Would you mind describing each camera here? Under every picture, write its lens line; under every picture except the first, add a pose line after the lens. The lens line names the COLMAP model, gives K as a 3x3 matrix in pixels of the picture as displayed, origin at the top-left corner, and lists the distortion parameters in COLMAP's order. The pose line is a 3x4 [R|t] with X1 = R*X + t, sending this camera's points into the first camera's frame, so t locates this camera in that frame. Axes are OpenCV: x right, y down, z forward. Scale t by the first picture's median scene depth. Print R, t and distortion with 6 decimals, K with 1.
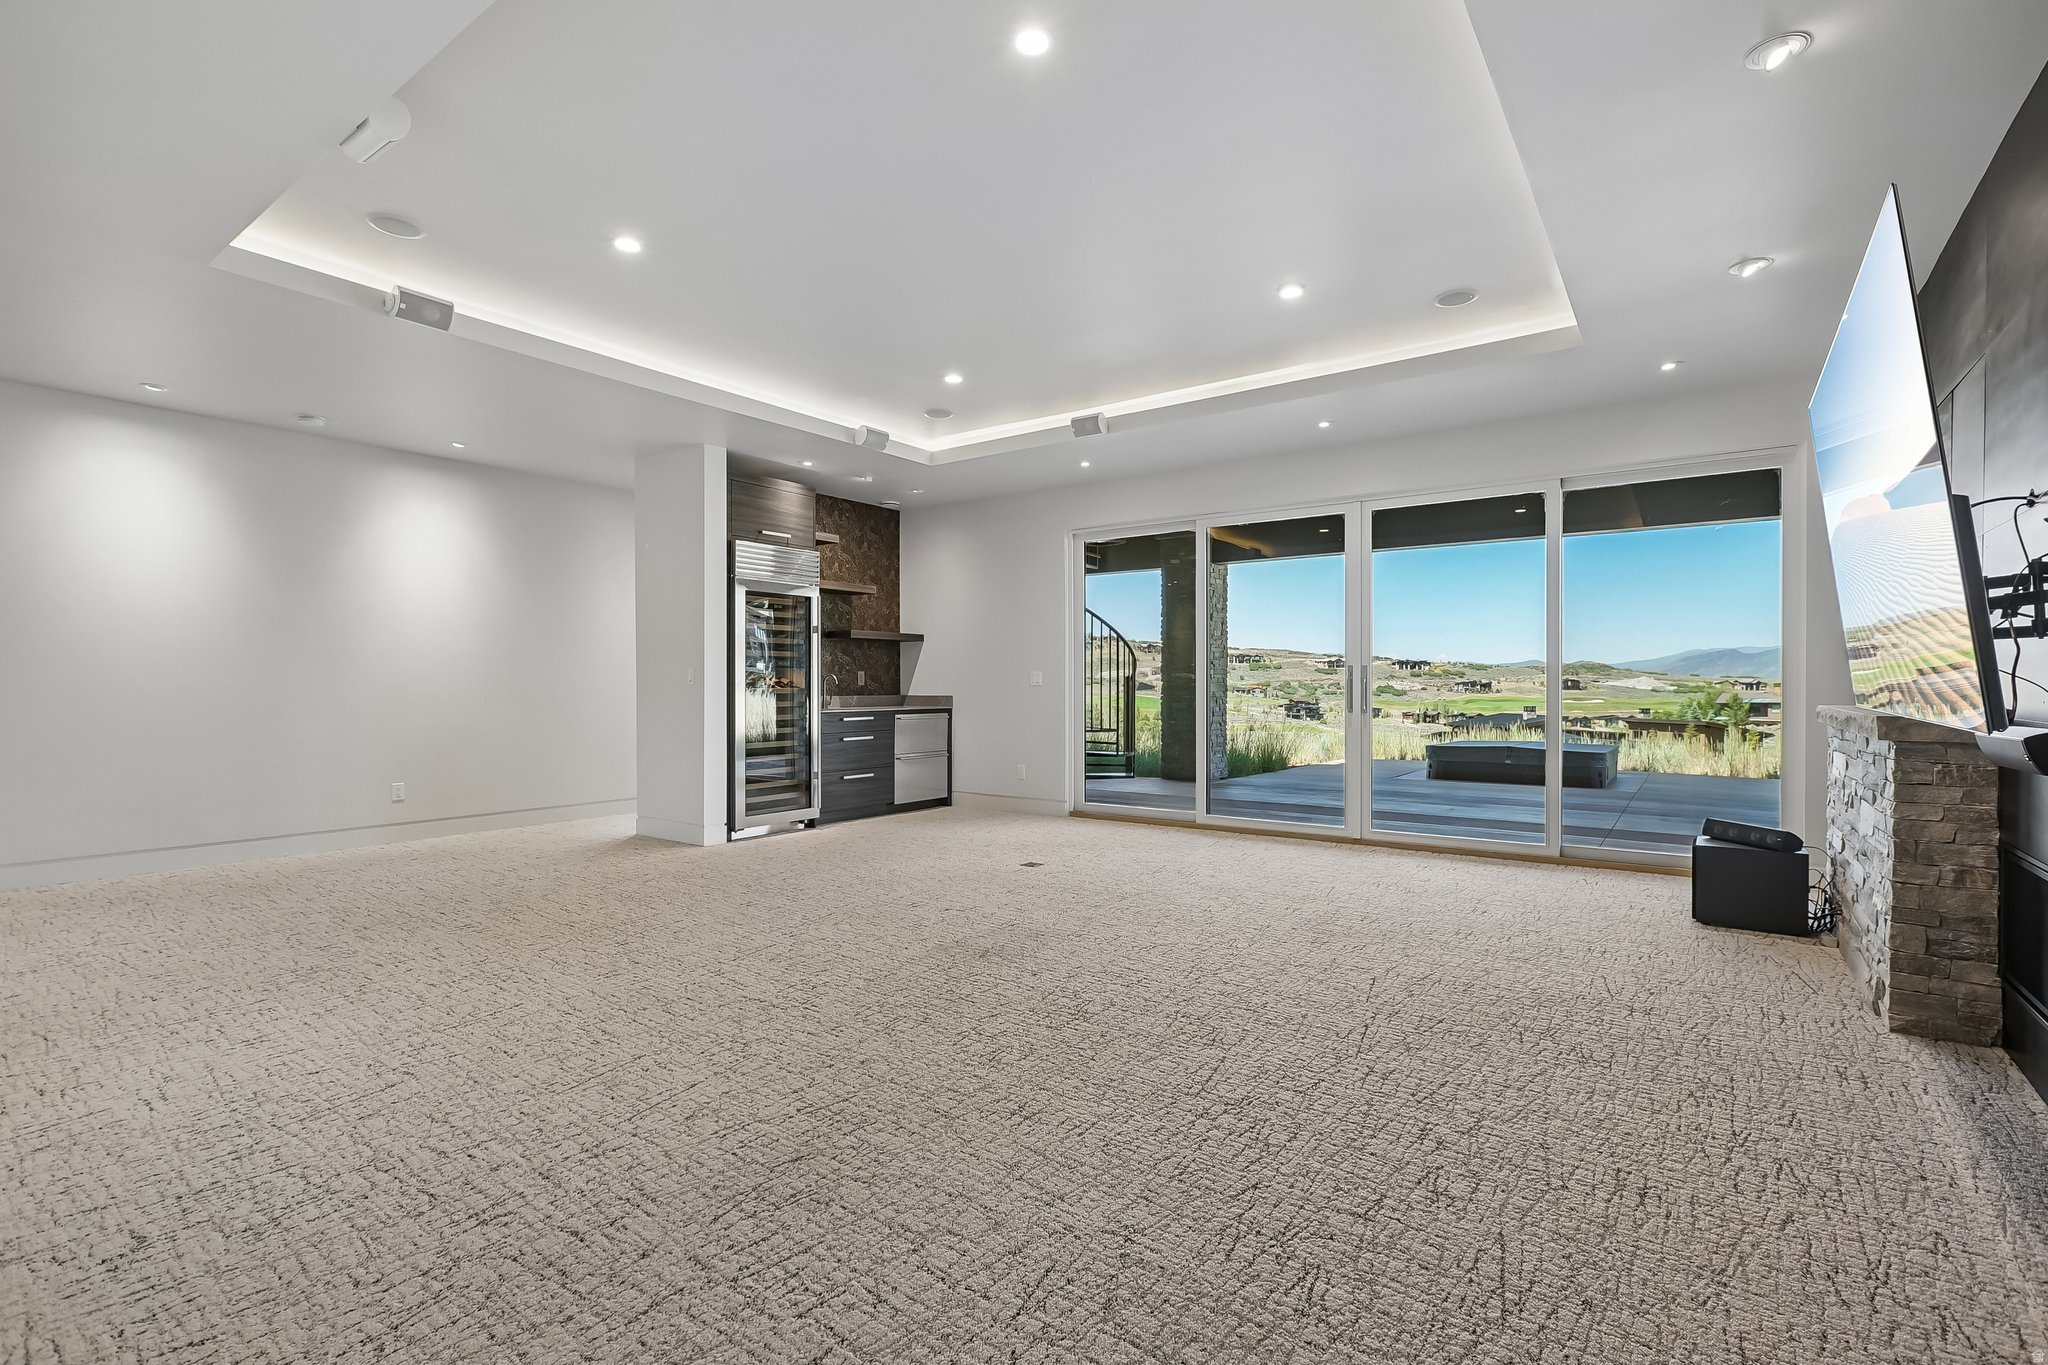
lens RADIAL K [[945.6, 0, 1038.9], [0, 945.6, 686.0], [0, 0, 1]] dist [-0.002703, 0.001180]
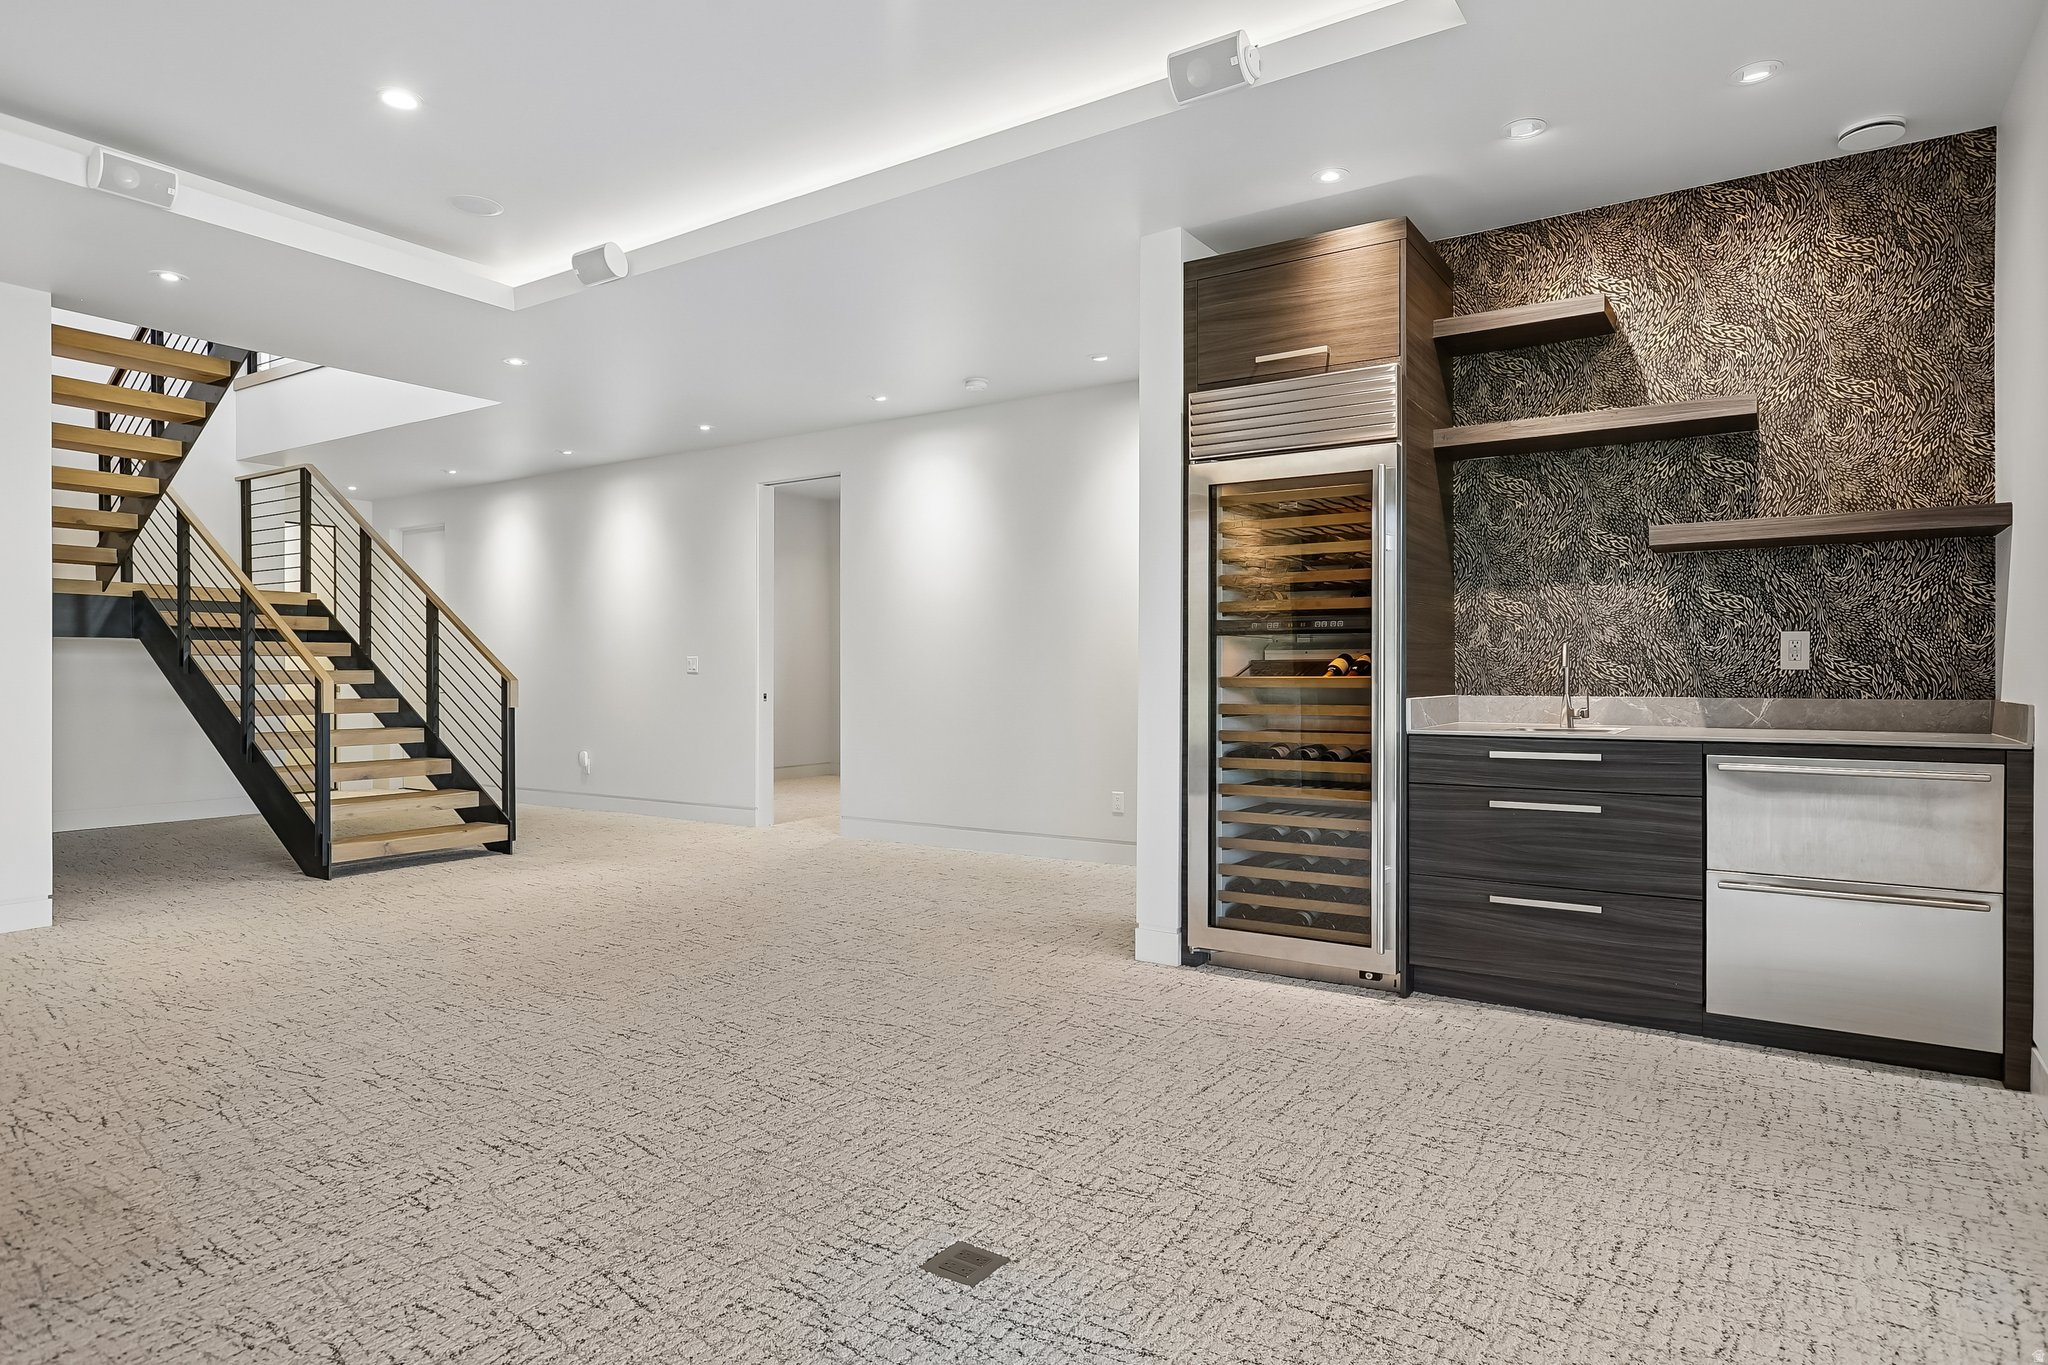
lens RADIAL K [[1145.4, 0, 1032.1], [0, 1145.4, 687.4], [0, 0, 1]] dist [0.001648, 0.002327]
pose [[0.038091, 0.007941, -0.999243, 0.289041], [0.000849, 0.999968, 0.007979, 0.002597], [0.999274, -0.001152, 0.038083, 0.819850]]
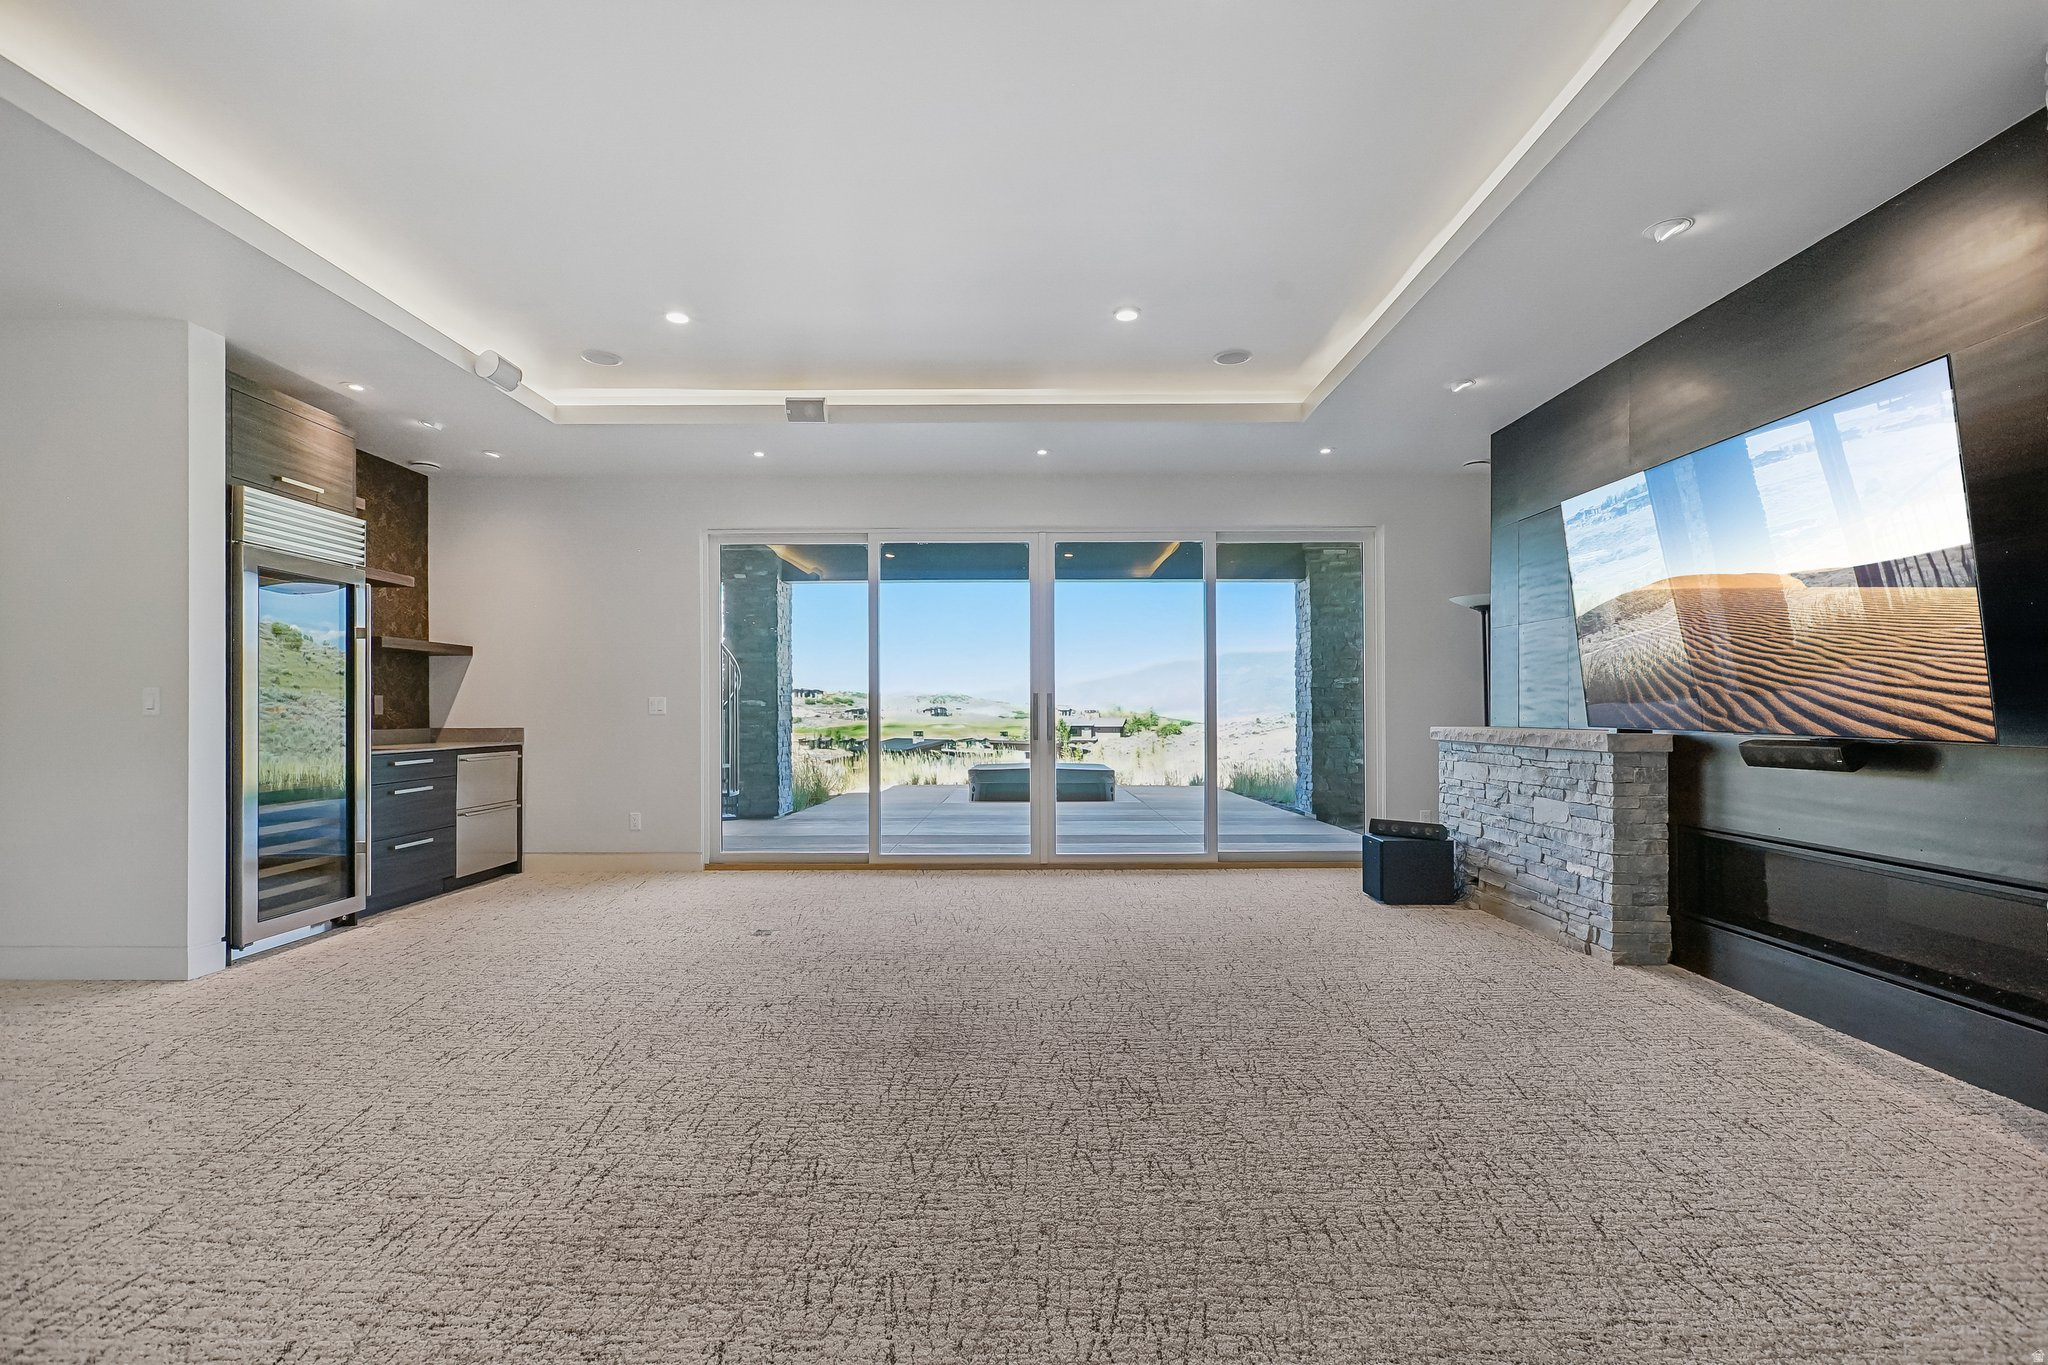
lens RADIAL K [[945.6, 0, 1048.5], [0, 945.6, 706.3], [0, 0, 1]] dist [-0.002703, 0.001180]
pose [[0.806225, 0.001089, 0.591608, -0.239910], [0.003465, 0.999972, -0.006562, -0.000872], [-0.591599, 0.007340, 0.806199, 0.159329]]
